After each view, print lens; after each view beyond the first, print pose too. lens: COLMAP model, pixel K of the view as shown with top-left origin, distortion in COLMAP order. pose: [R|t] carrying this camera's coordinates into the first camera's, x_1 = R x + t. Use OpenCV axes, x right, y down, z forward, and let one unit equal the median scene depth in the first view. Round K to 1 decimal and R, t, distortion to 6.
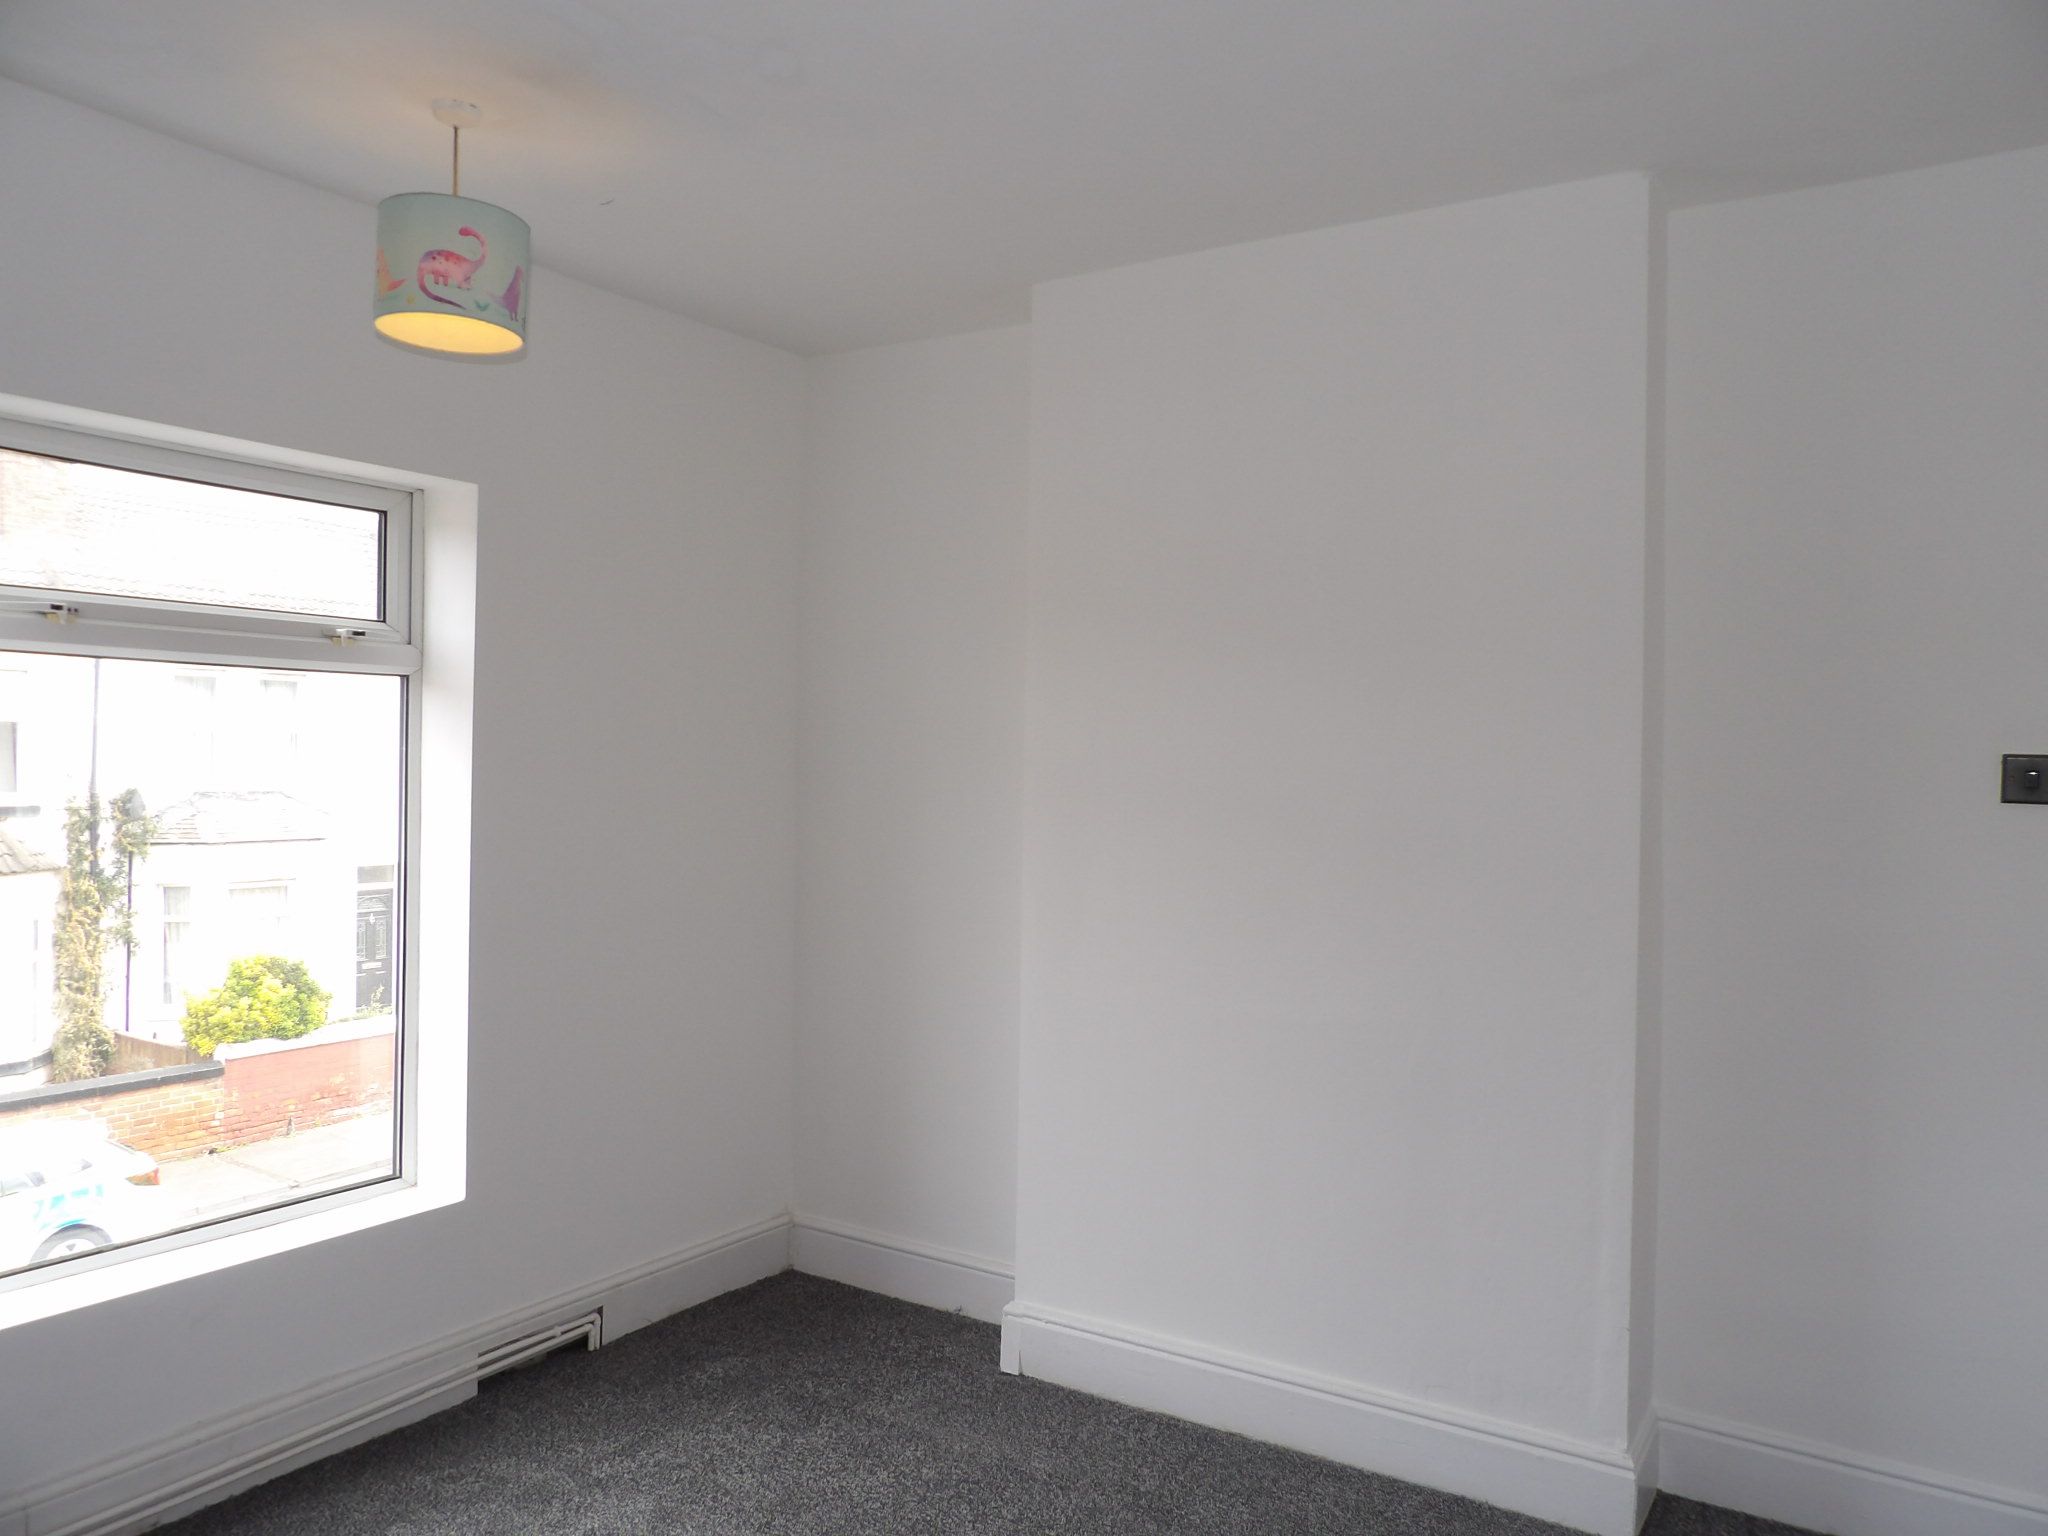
lens RADIAL K [[1475.0, 0, 1022.9], [0, 1475.0, 759.2], [0, 0, 1]] dist [-0.009539, 0.022178]
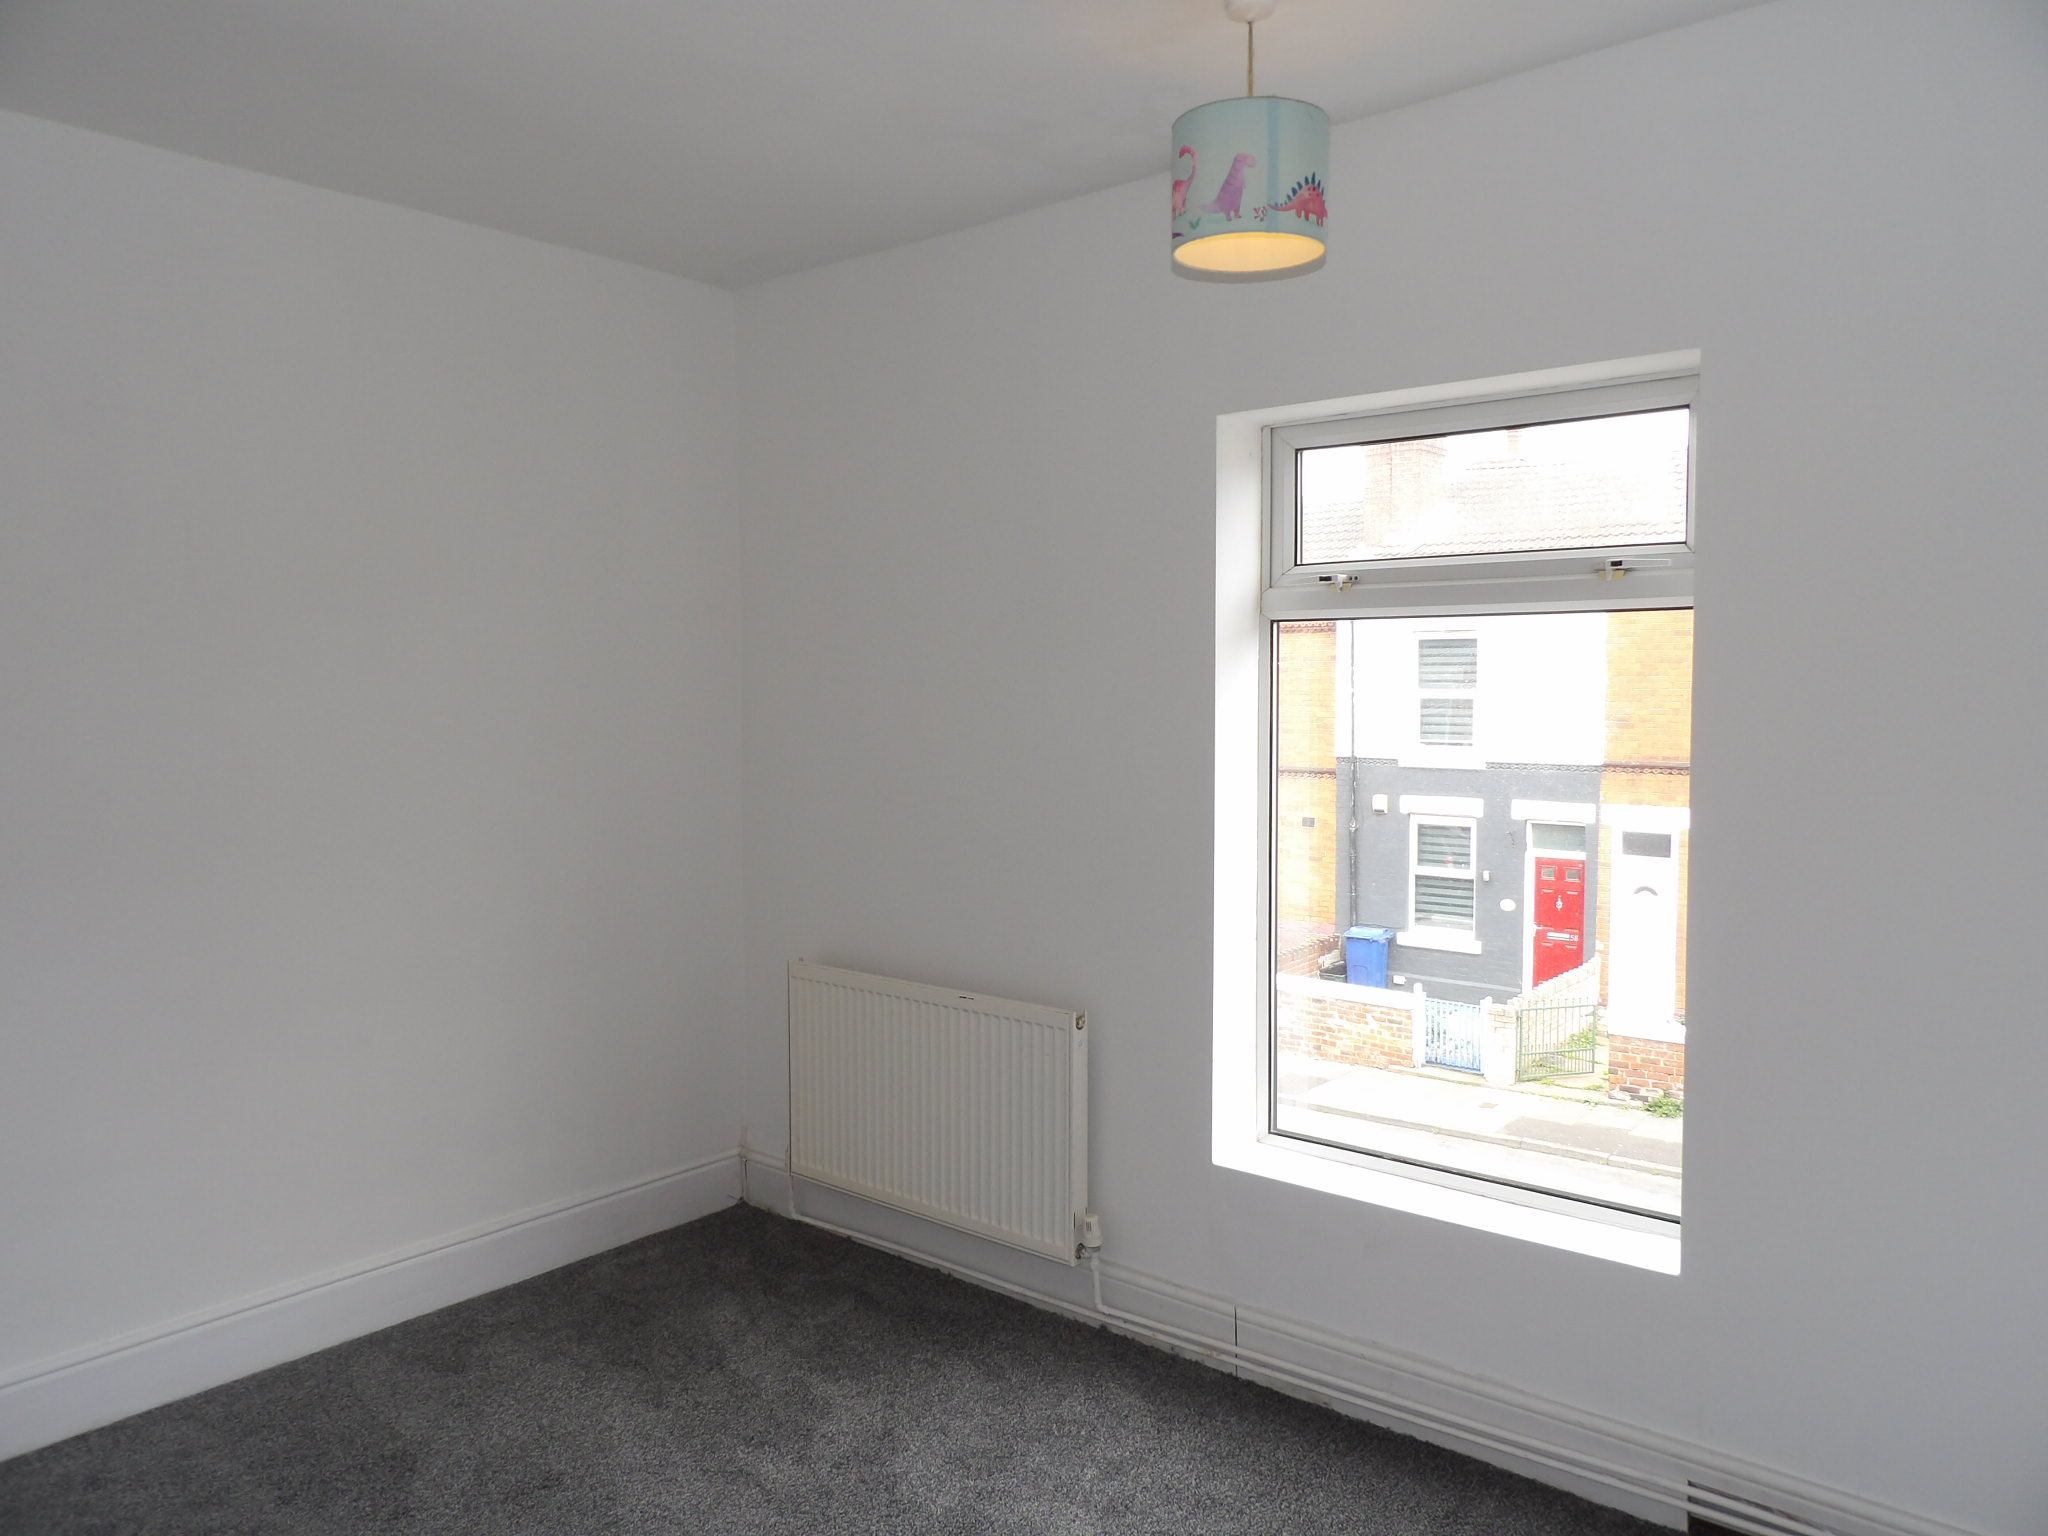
lens RADIAL K [[1475.0, 0, 1022.9], [0, 1475.0, 759.2], [0, 0, 1]] dist [-0.009539, 0.022178]
pose [[-0.101240, 0.033405, -0.994301, 0.479743], [-0.004463, 0.999411, 0.034031, -0.000290], [0.994852, 0.007883, -0.101032, 0.822738]]
